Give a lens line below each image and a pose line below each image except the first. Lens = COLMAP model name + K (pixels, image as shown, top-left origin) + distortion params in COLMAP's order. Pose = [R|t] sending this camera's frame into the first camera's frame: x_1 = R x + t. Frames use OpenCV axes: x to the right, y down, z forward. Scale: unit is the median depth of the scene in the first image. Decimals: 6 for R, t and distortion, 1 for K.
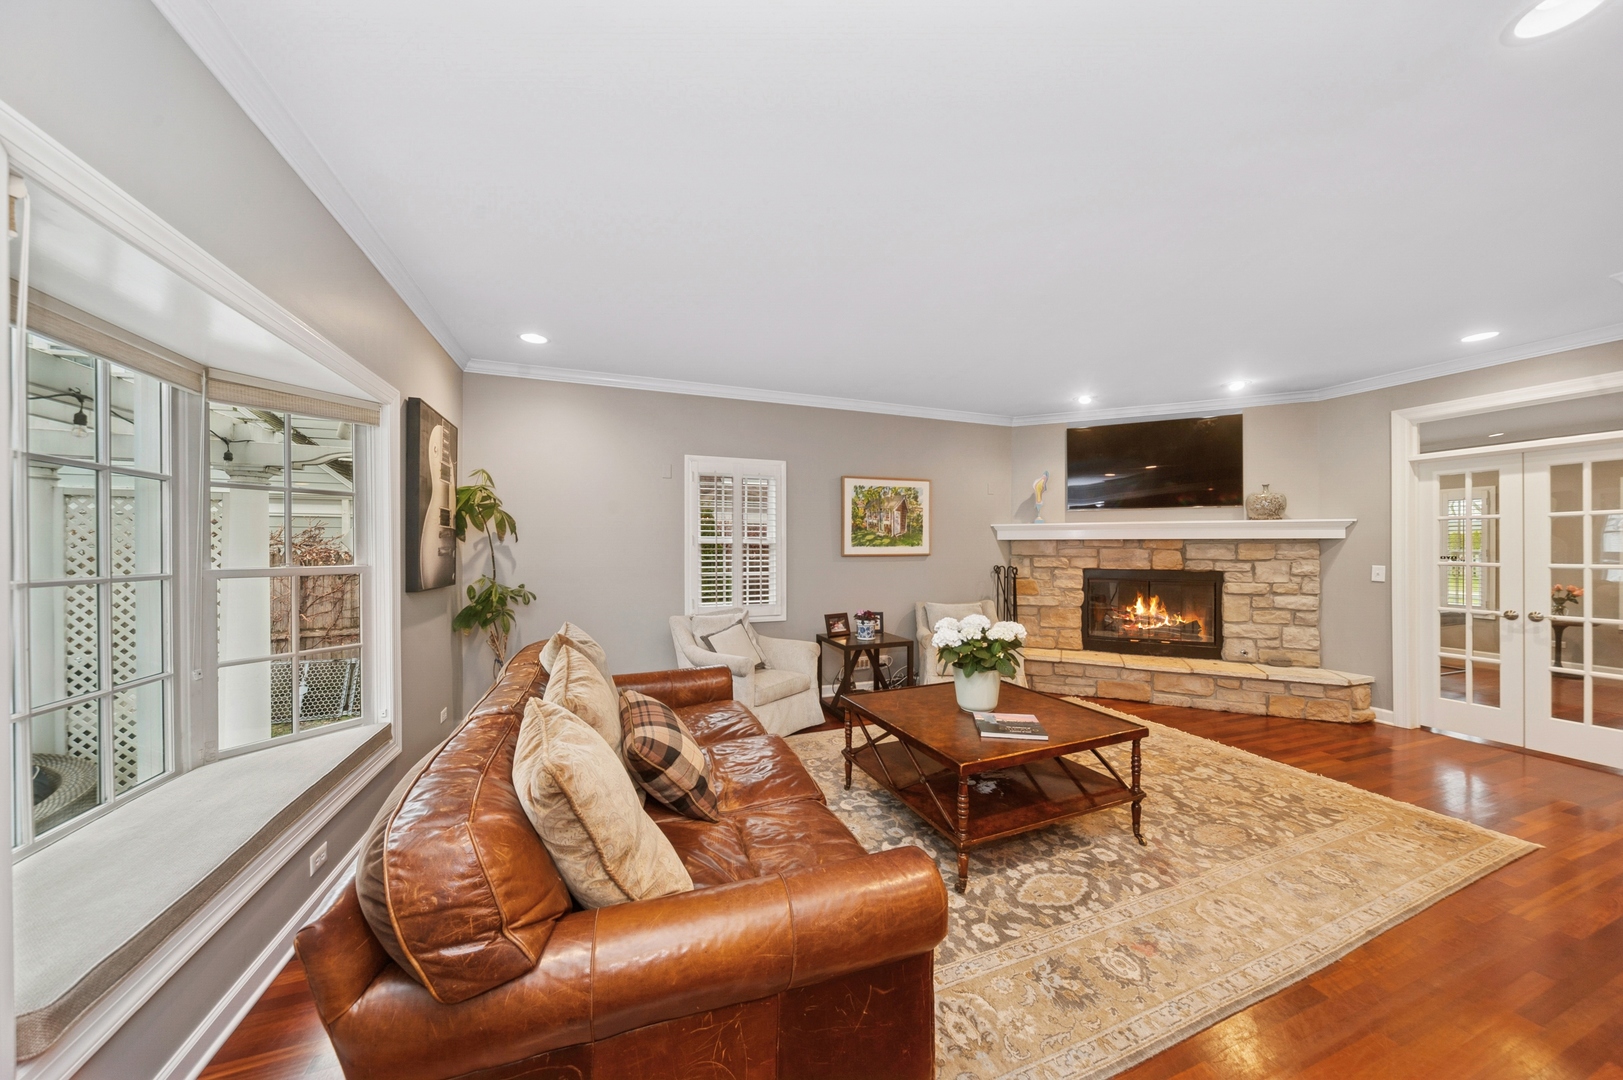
lens RADIAL K [[549.7, 0, 820.0], [0, 549.7, 546.2], [0, 0, 1]] dist [-0.002612, -0.000569]
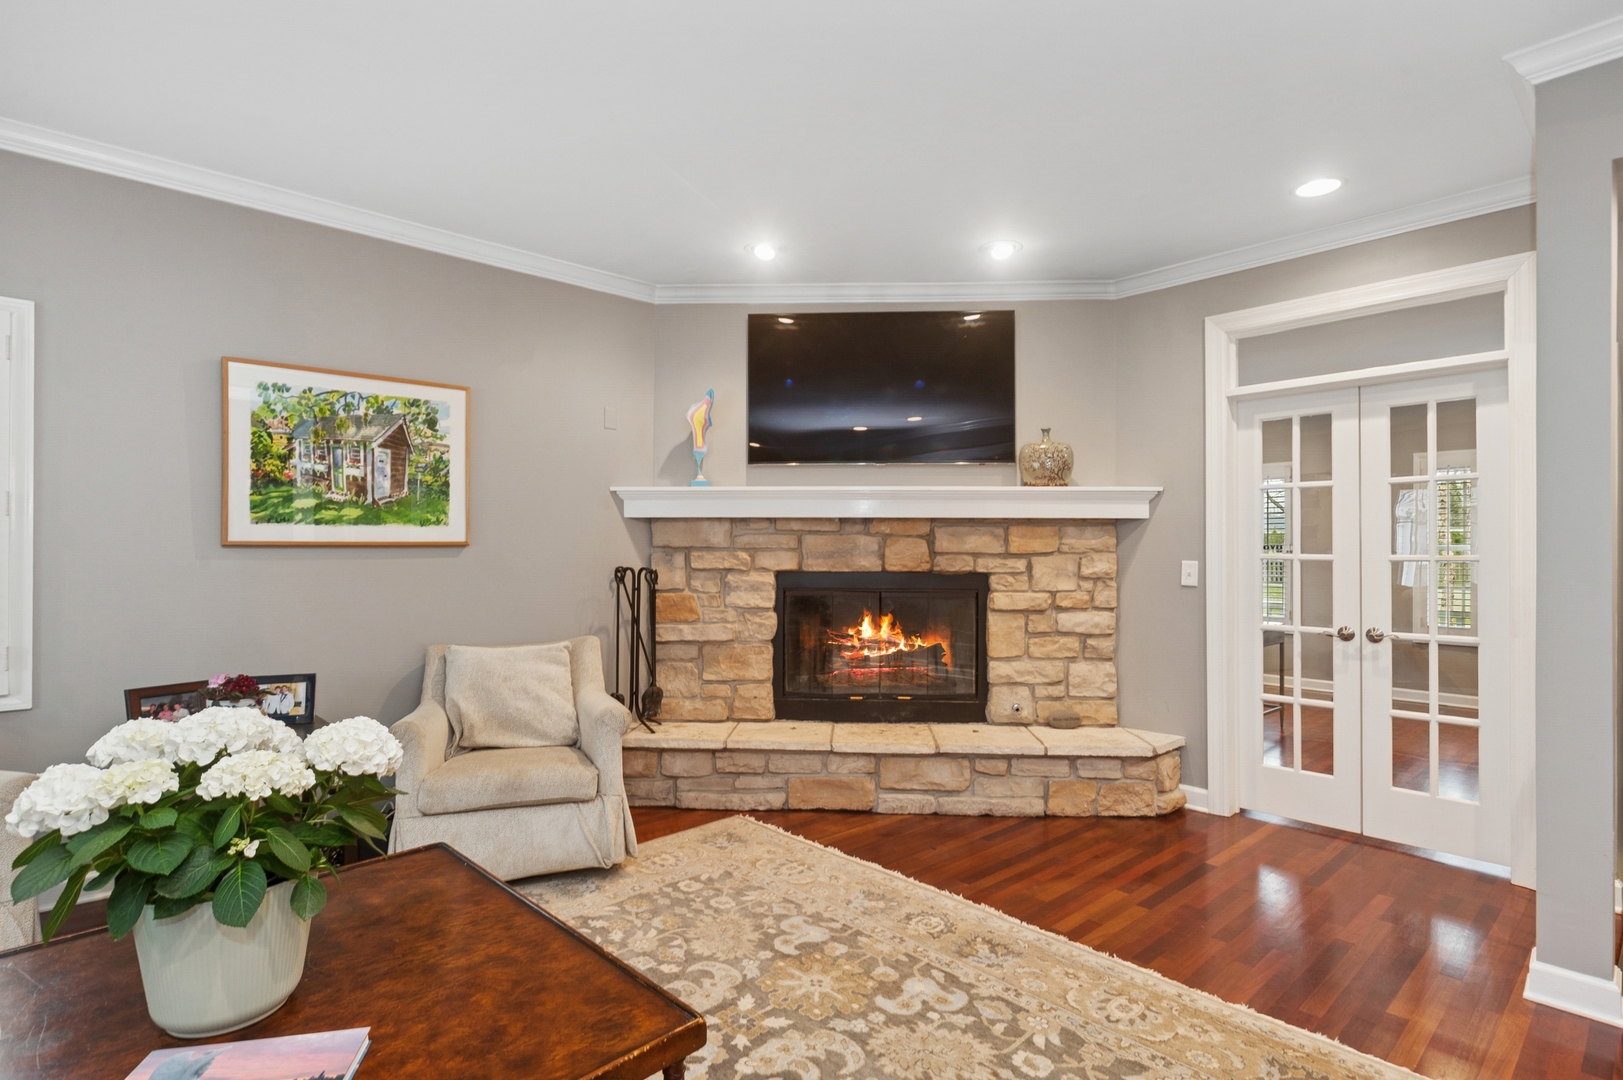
lens RADIAL K [[823.1, 0, 806.9], [0, 823.1, 537.0], [0, 0, 1]] dist [-0.016750, 0.000604]
pose [[0.931329, 0.006528, 0.364121, 0.238965], [-0.002679, 0.999935, -0.011075, 0.017818], [-0.364170, 0.009338, 0.931286, 0.254000]]
